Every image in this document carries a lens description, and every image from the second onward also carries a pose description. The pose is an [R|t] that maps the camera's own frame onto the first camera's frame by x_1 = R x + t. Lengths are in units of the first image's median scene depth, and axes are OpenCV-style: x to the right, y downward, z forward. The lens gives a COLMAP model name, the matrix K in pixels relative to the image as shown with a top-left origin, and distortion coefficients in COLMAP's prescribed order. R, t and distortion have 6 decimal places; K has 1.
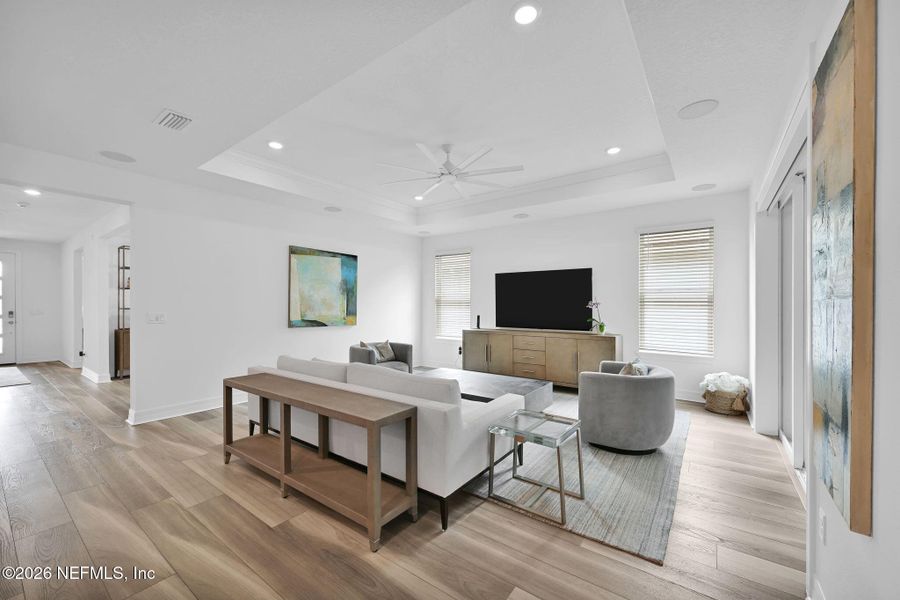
lens RADIAL K [[356.6, 0, 453.0], [0, 356.6, 303.5], [0, 0, 1]] dist [0.000089, 0.000387]
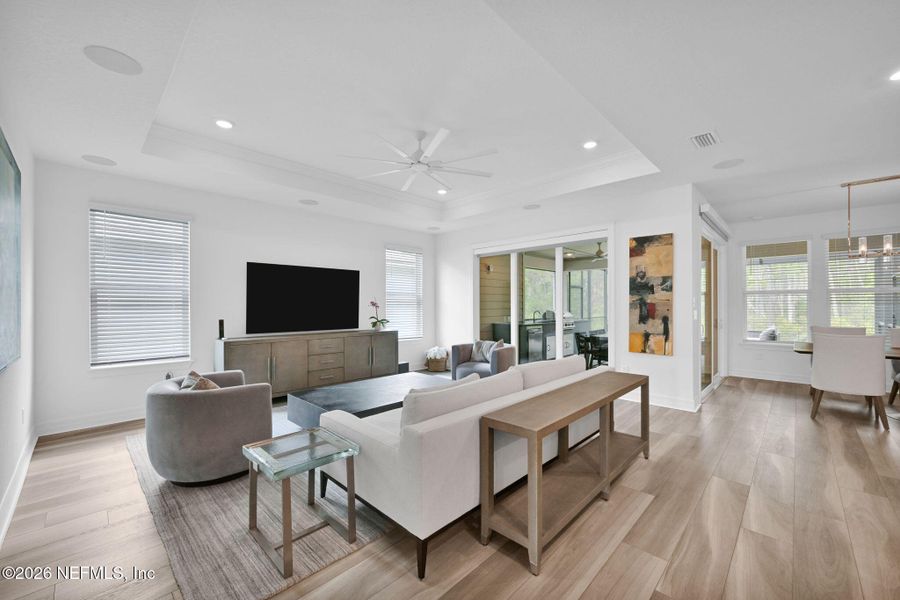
lens RADIAL K [[356.6, 0, 453.0], [0, 356.6, 303.5], [0, 0, 1]] dist [0.000089, 0.000387]
pose [[0.135386, 0.005047, 0.990780, -0.793499], [-0.003821, 0.999982, -0.004572, 0.005482], [-0.990786, -0.003166, 0.135403, 0.679601]]
